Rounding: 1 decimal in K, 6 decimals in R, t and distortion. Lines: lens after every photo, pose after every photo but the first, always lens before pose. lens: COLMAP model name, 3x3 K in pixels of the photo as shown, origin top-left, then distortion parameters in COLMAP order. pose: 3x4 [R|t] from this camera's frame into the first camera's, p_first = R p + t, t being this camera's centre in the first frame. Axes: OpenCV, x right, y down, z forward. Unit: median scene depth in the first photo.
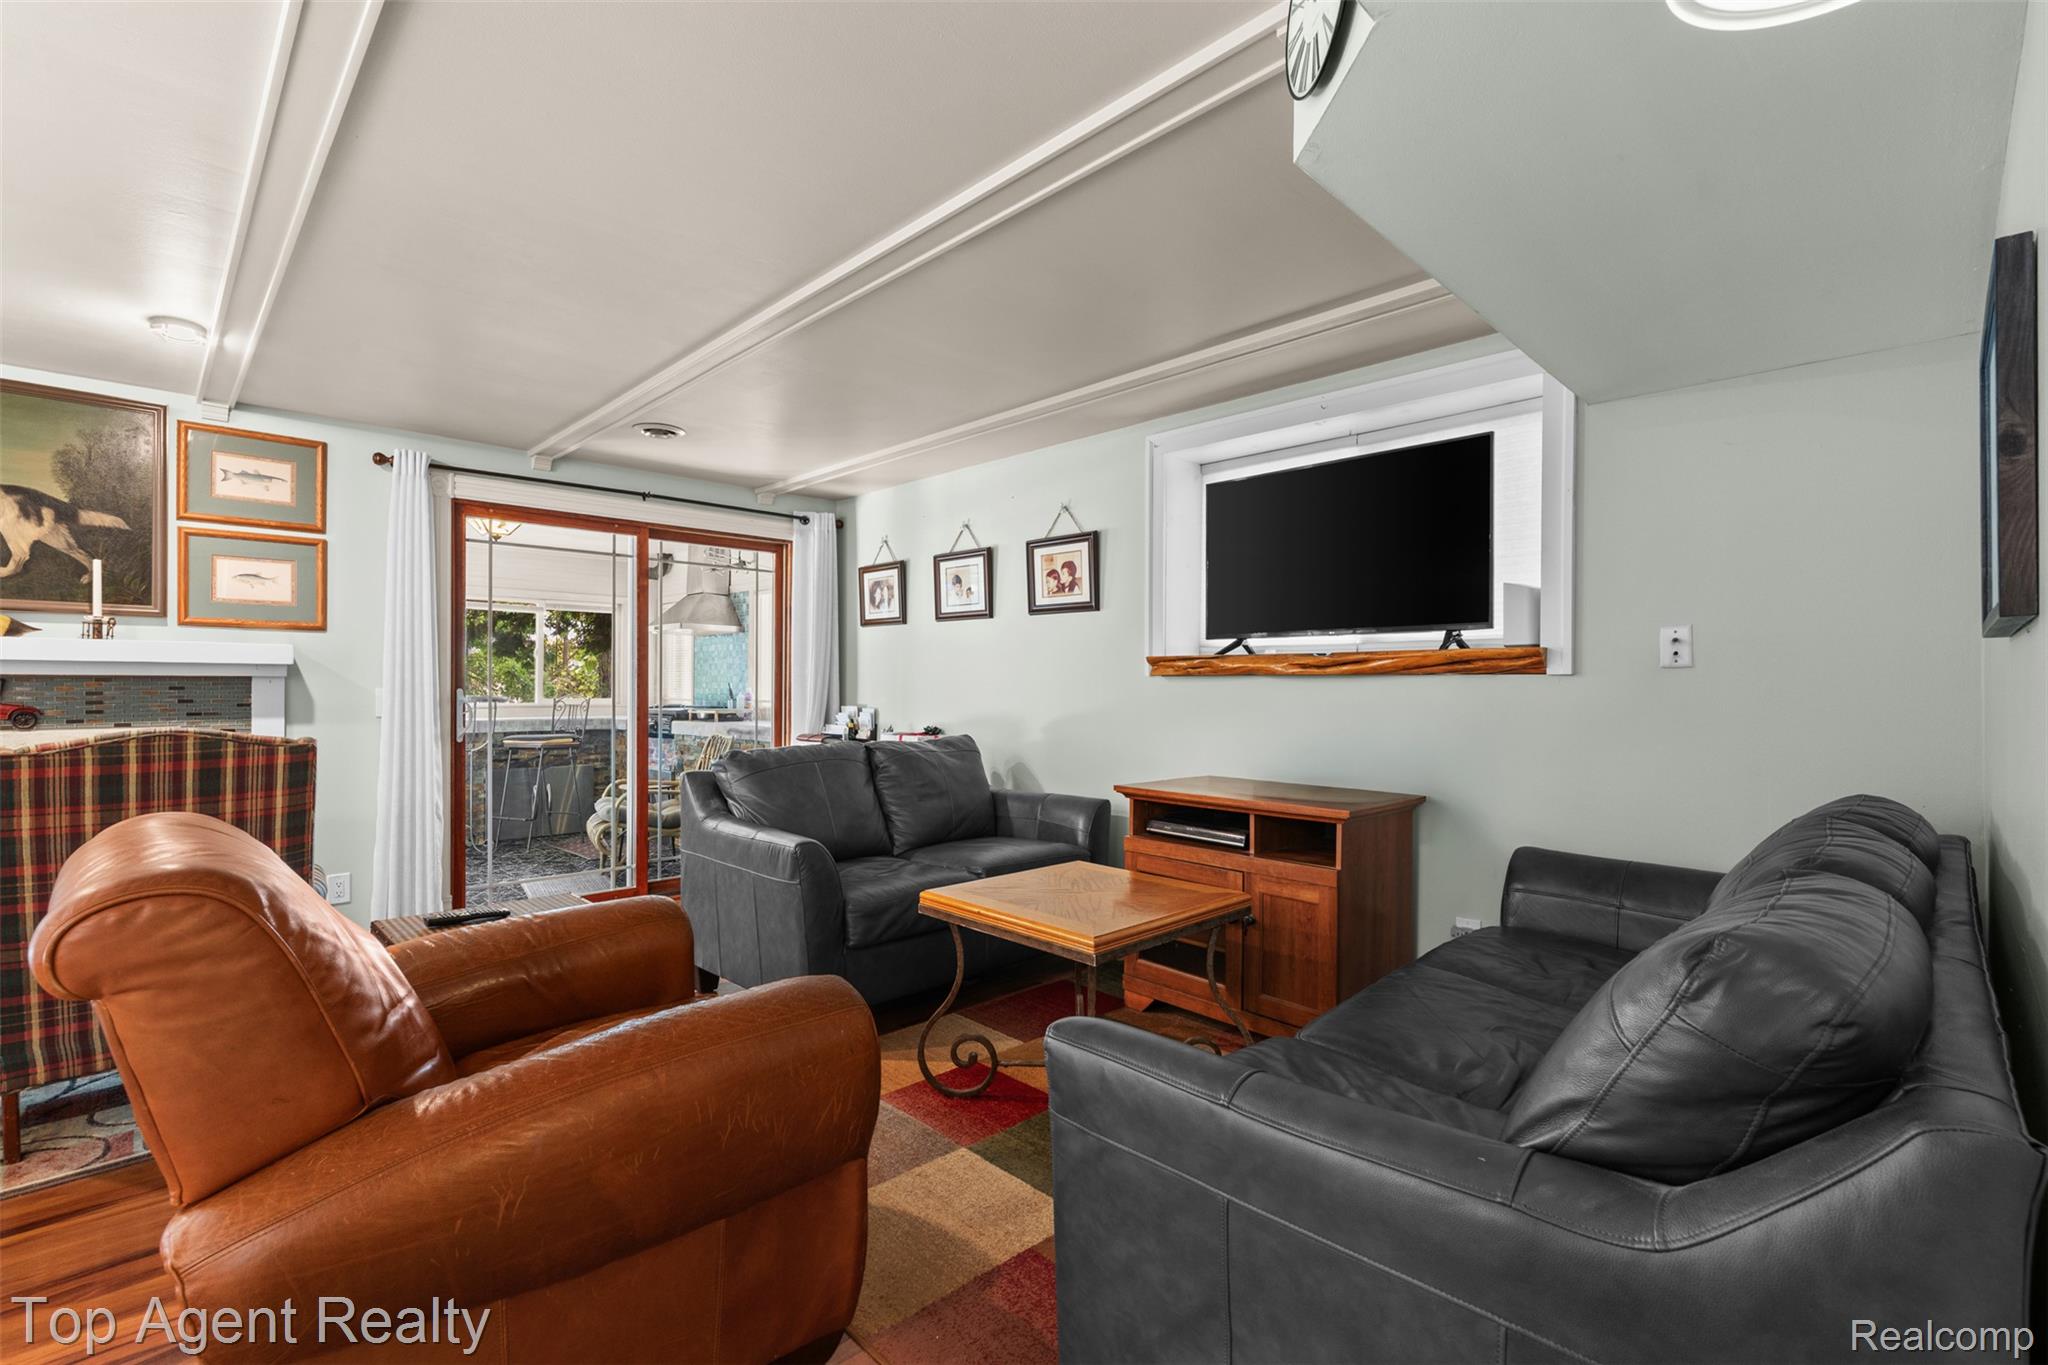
lens RADIAL K [[900.2, 0, 1024.2], [0, 900.2, 685.6], [0, 0, 1]] dist [-0.006904, 0.000990]
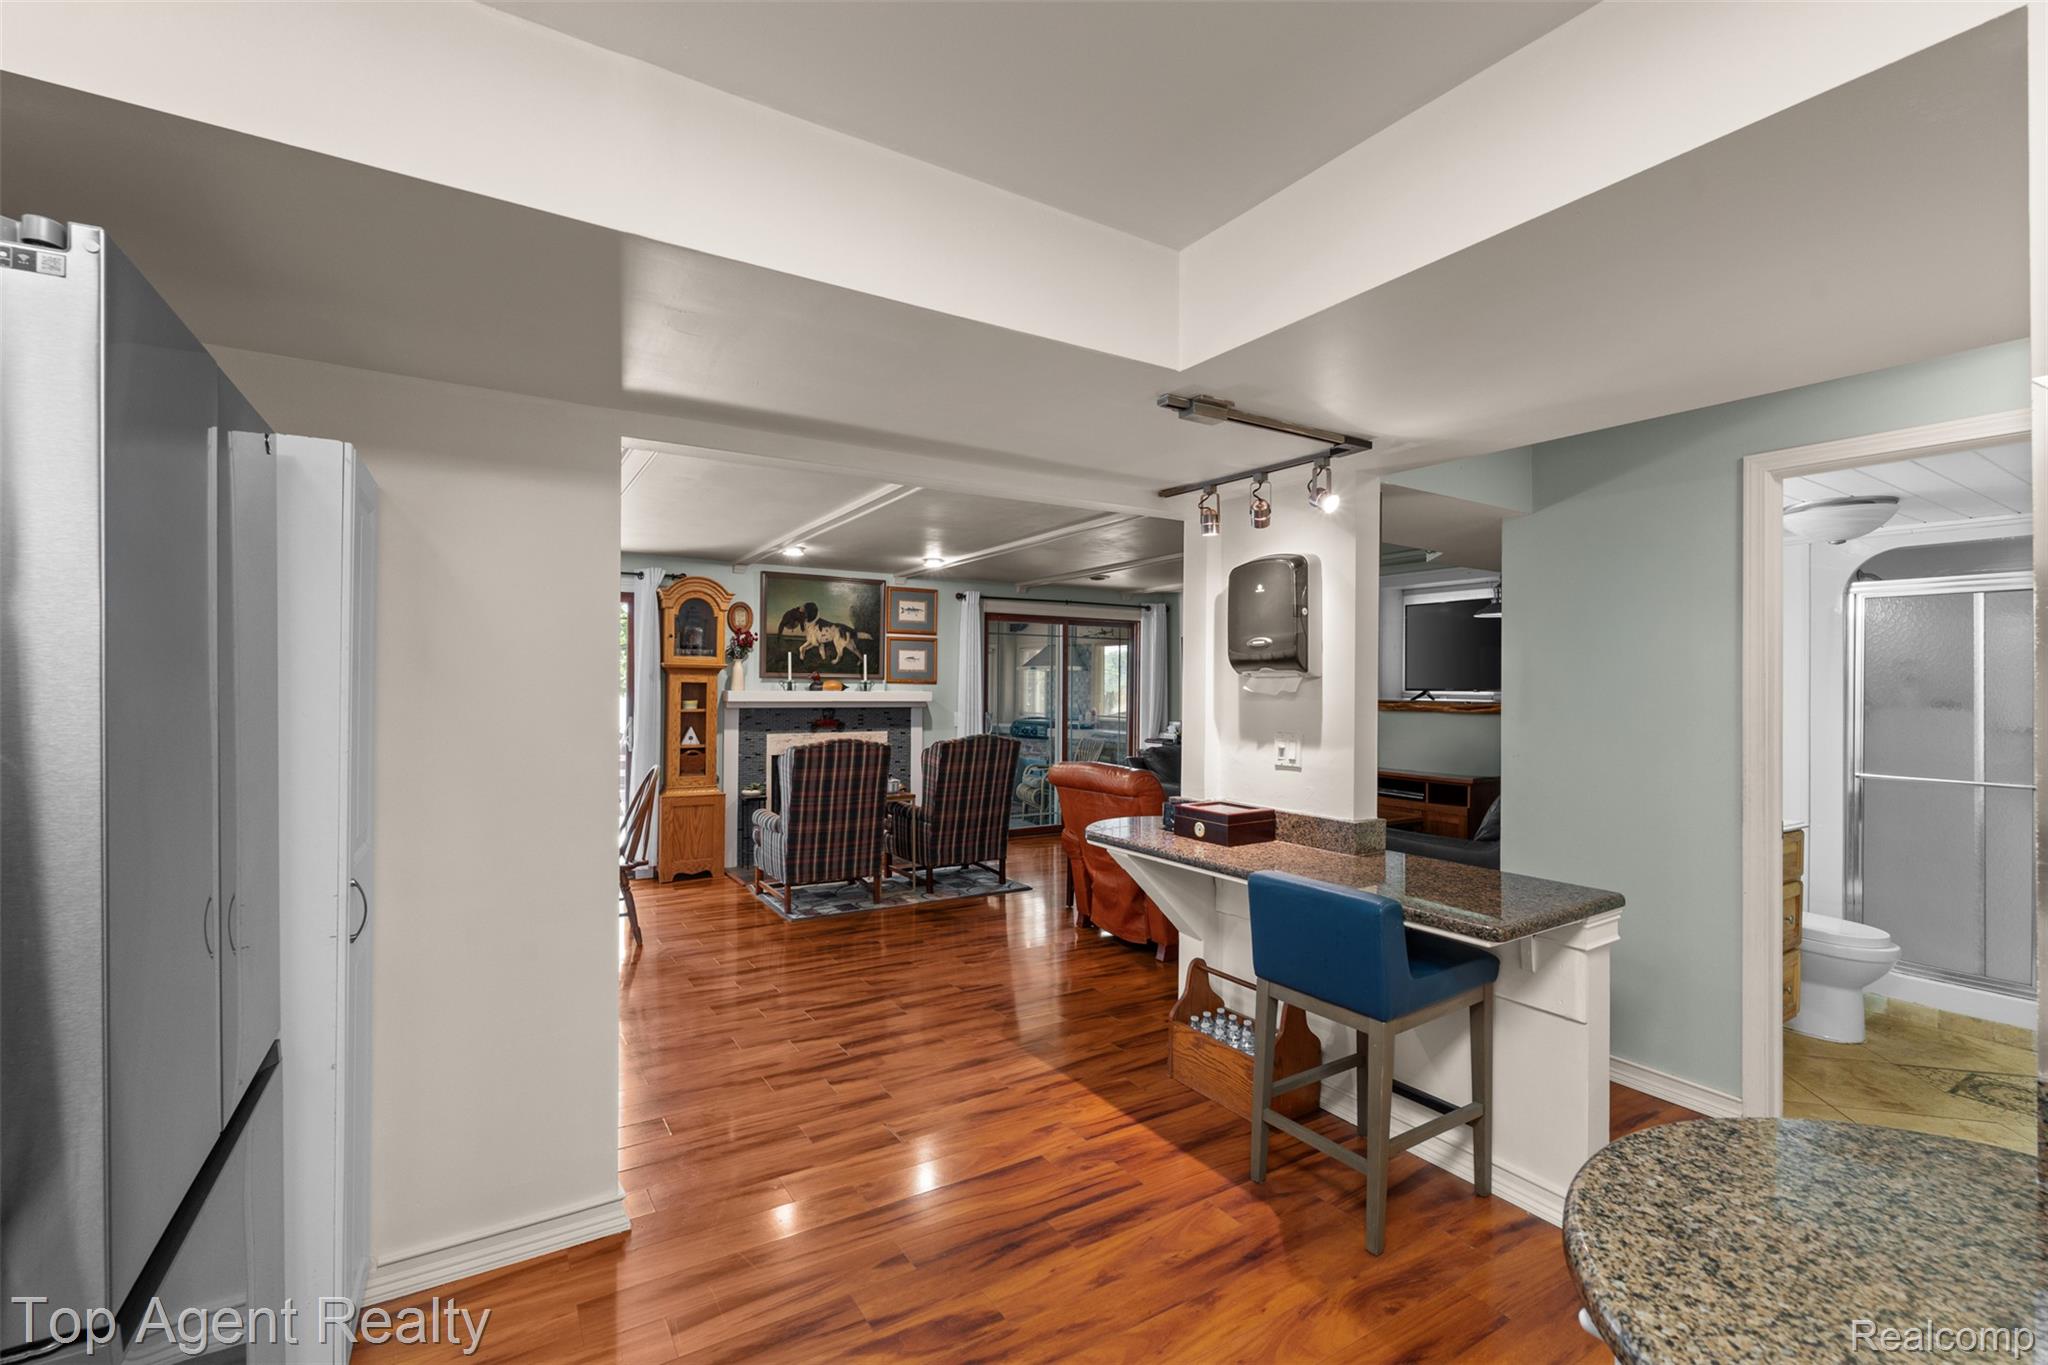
lens RADIAL K [[900.2, 0, 1018.4], [0, 900.2, 664.4], [0, 0, 1]] dist [-0.006904, 0.000990]
pose [[0.974875, -0.001126, -0.222752, -0.154563], [-0.004967, 0.999629, -0.026793, -0.052224], [0.222699, 0.027226, 0.974507, -0.937954]]
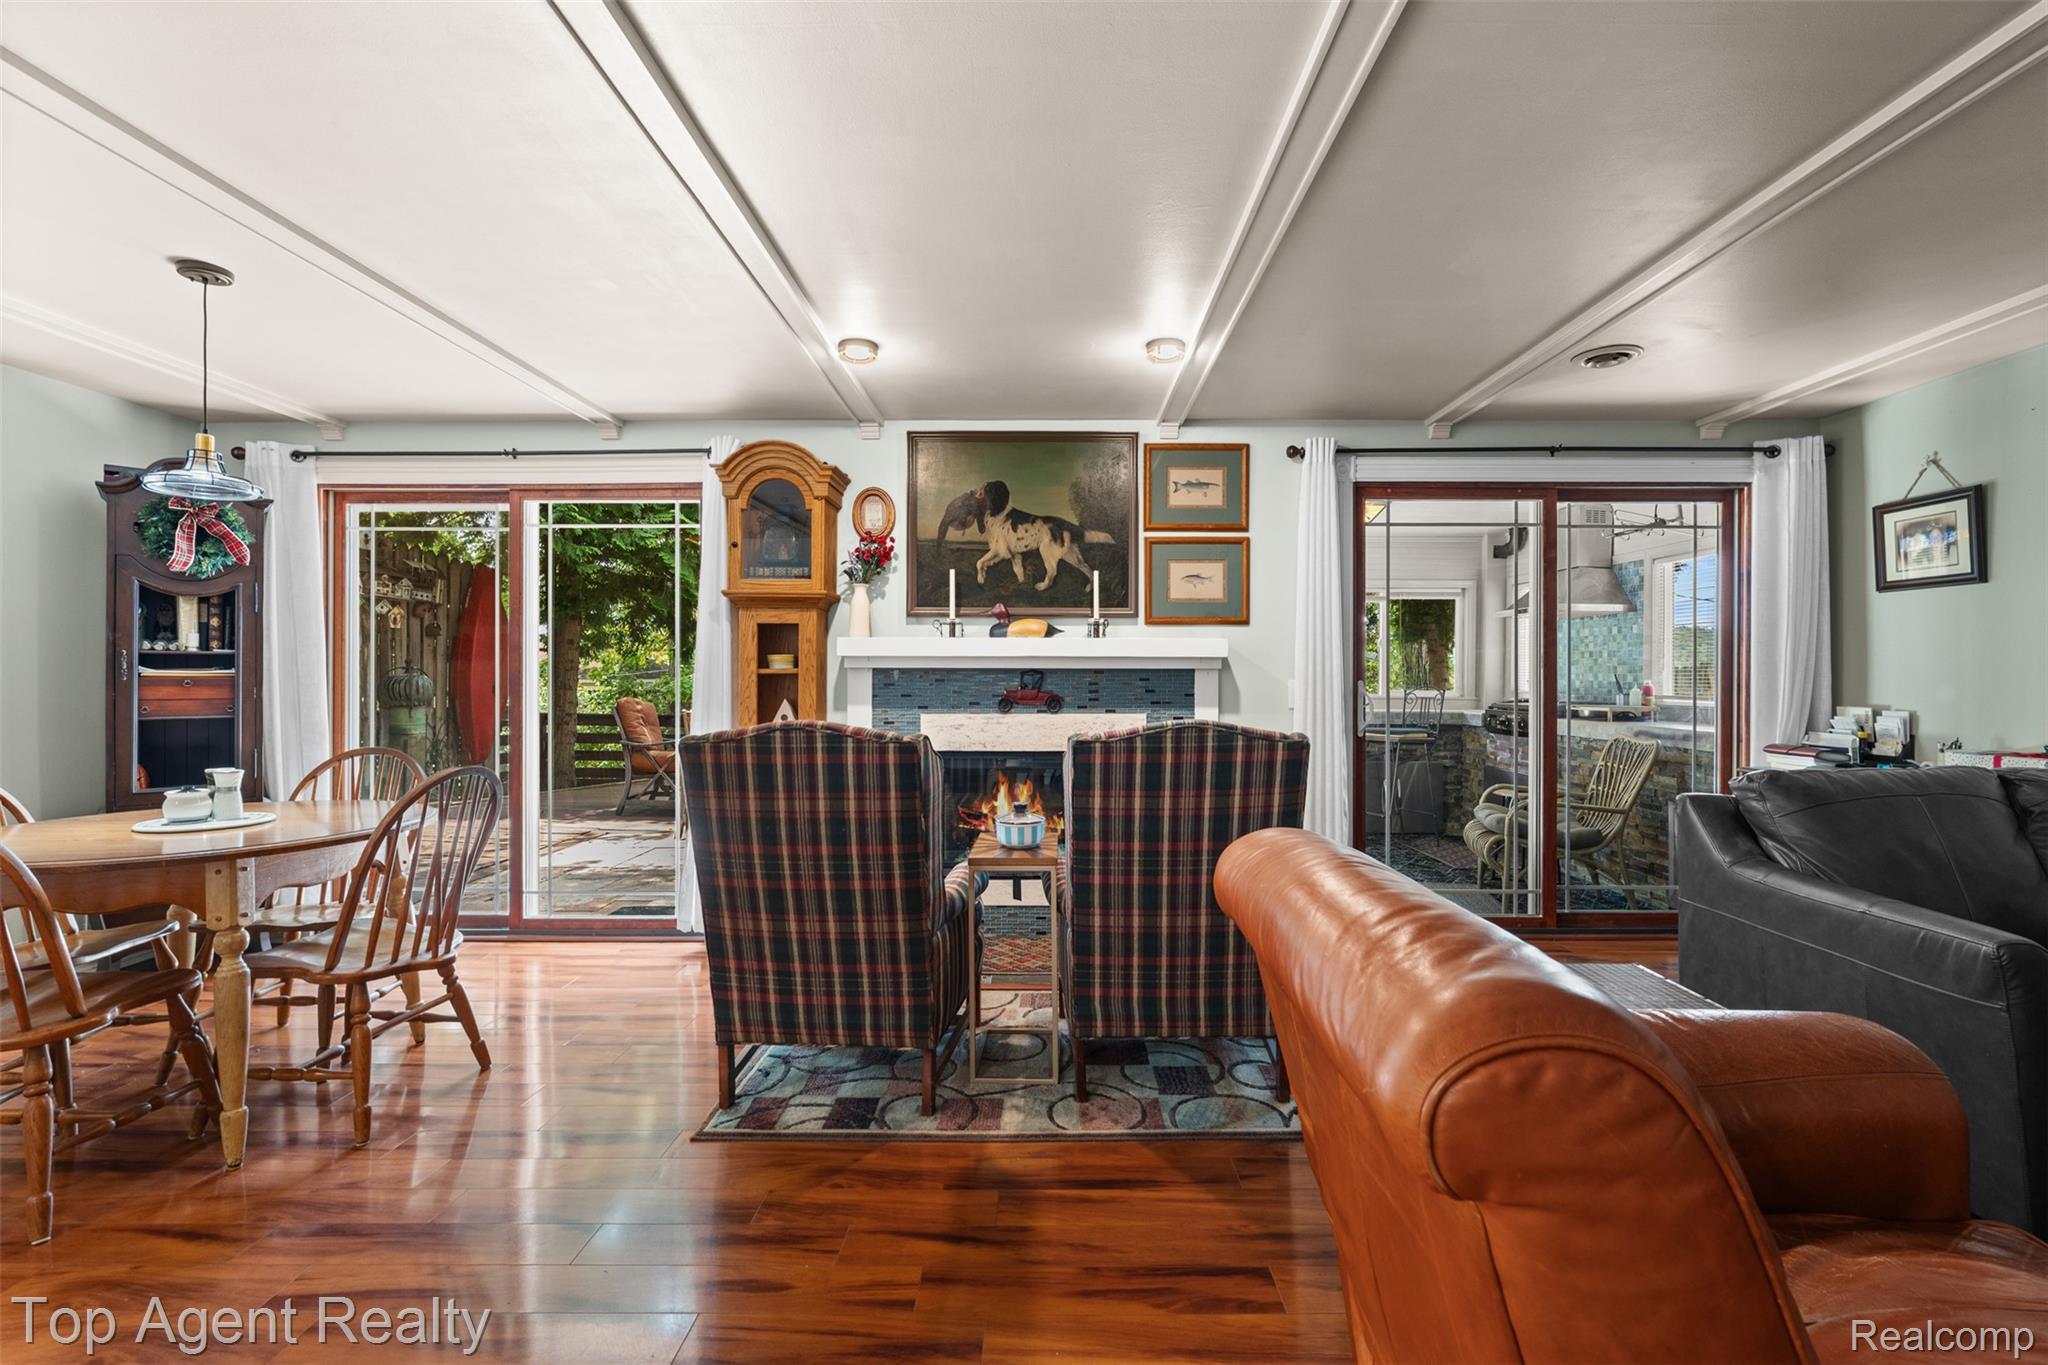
lens RADIAL K [[900.2, 0, 1044.8], [0, 900.2, 671.6], [0, 0, 1]] dist [-0.006904, 0.000990]
pose [[0.707173, -0.003208, -0.707033, -0.211047], [-0.000584, 0.999987, -0.005122, -0.001134], [0.707040, 0.004035, 0.707162, 0.094717]]
